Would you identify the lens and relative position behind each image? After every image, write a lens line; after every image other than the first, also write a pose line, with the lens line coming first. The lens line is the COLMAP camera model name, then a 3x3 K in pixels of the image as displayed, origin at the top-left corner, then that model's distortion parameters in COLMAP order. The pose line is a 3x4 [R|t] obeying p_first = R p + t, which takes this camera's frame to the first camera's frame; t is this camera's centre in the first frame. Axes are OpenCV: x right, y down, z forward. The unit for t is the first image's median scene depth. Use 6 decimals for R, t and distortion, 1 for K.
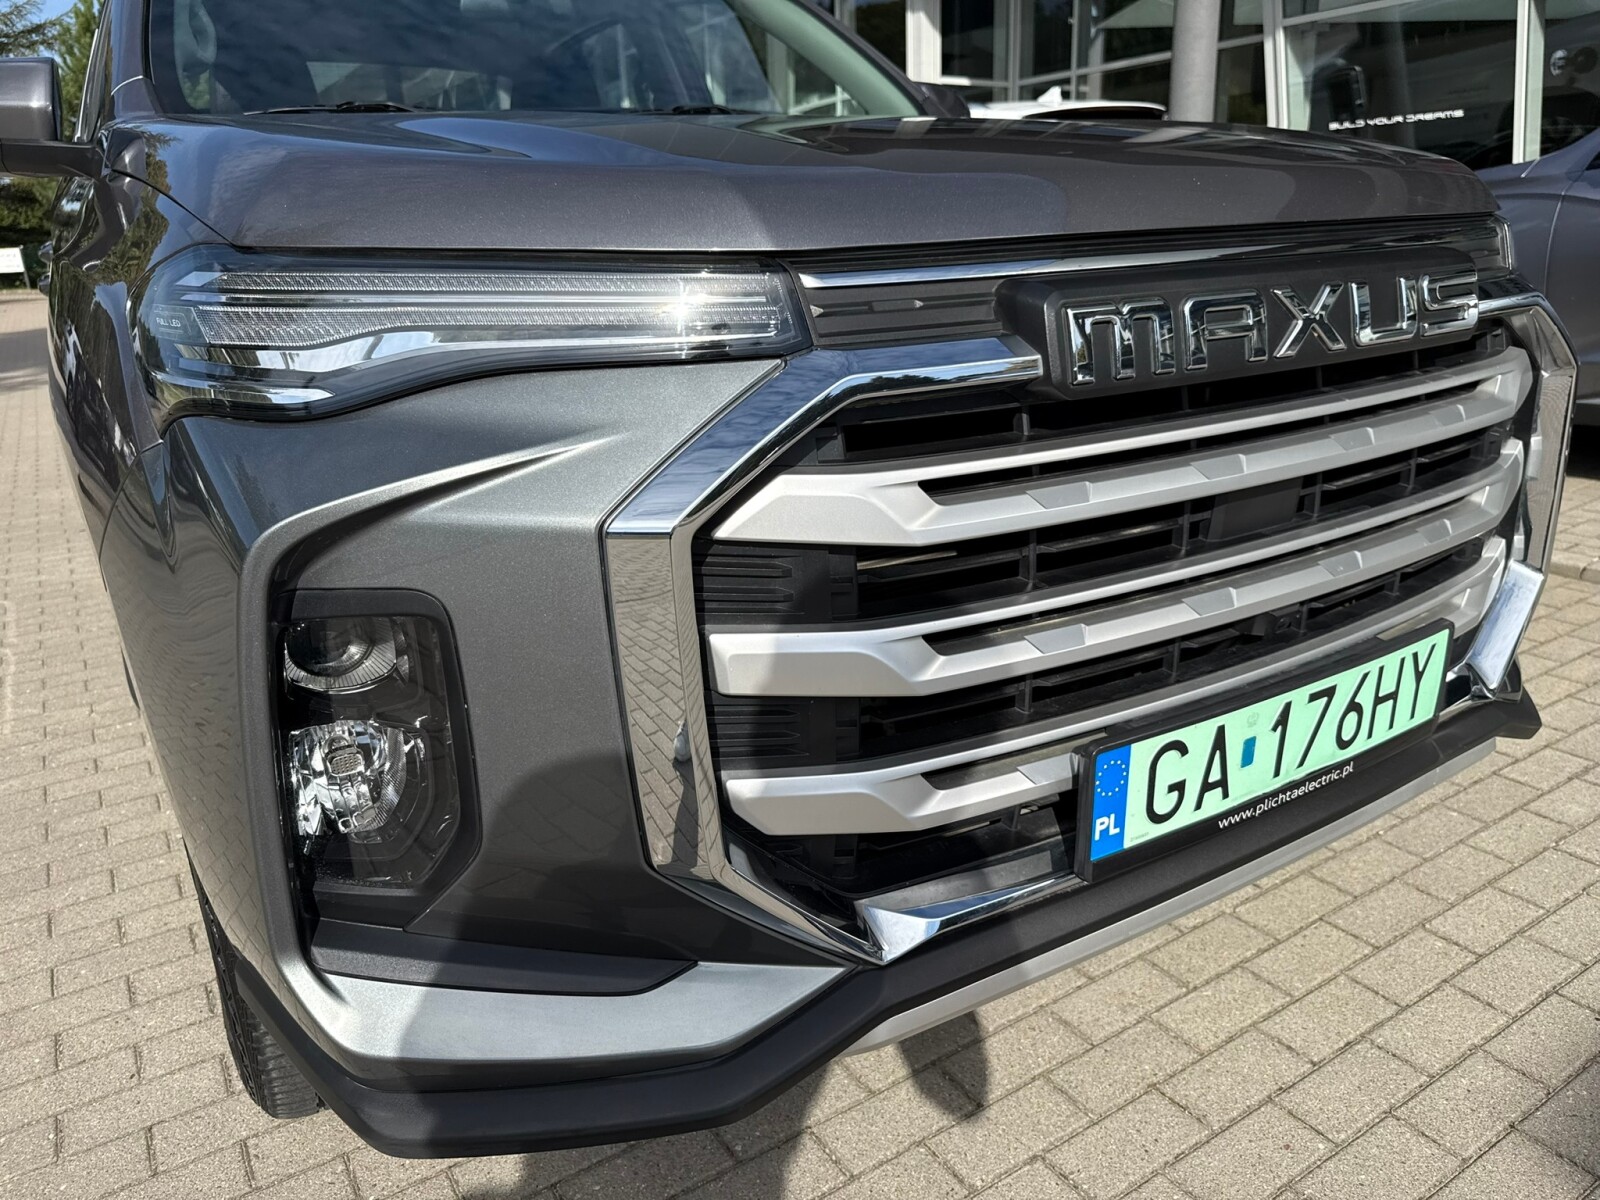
lens RADIAL K [[1125.7, 0, 820.8], [0, 1125.7, 607.5], [0, 0, 1]] dist [0.012046, -0.018246]
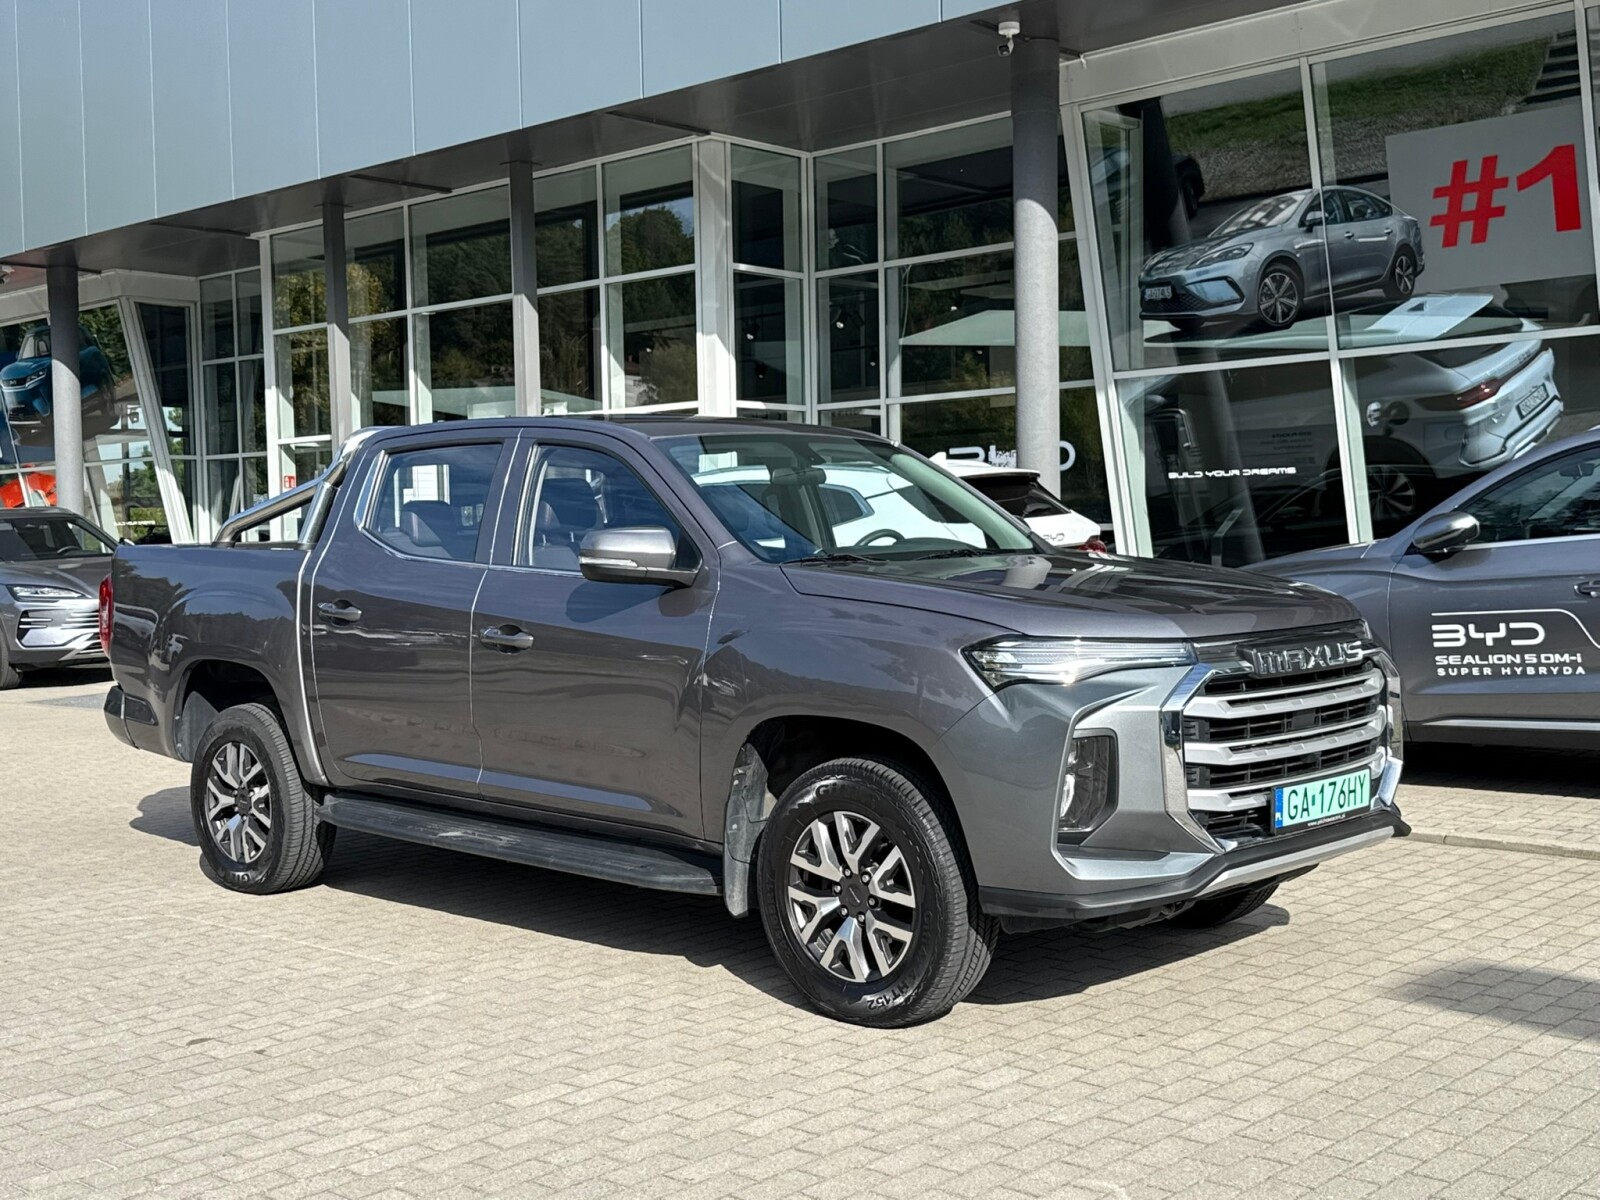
lens RADIAL K [[1863.2, 0, 791.6], [0, 1863.2, 611.7], [0, 0, 1]] dist [0.084453, 0.000000]
pose [[0.971522, 0.004395, 0.236907, -1.984332], [0.062311, 0.959897, -0.273339, 0.859254], [-0.228608, 0.280317, 0.932288, -3.191930]]
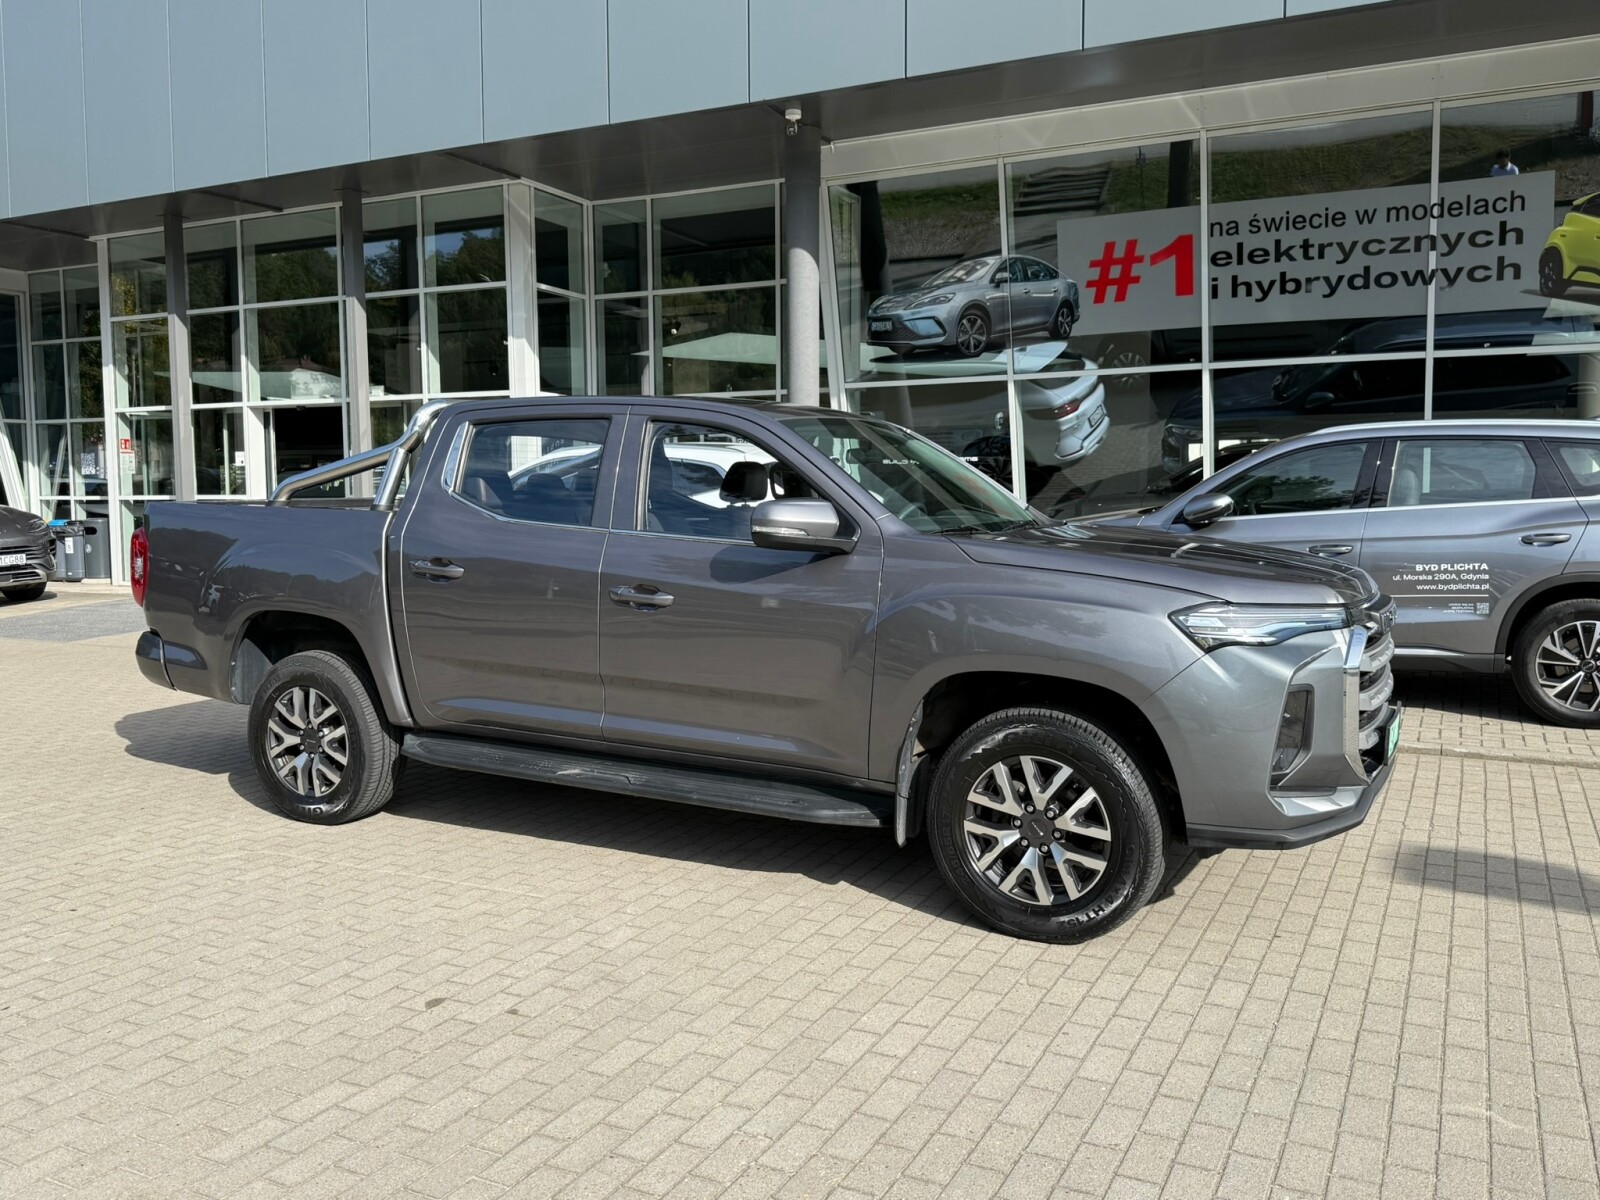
lens RADIAL K [[1273.9, 0, 797.8], [0, 1273.9, 612.4], [0, 0, 1]] dist [0.080651, -0.114497]
pose [[0.870216, -0.013532, 0.492485, -3.098988], [0.127828, 0.971591, -0.199174, 0.311190], [-0.475799, 0.236278, 0.847224, -1.565344]]
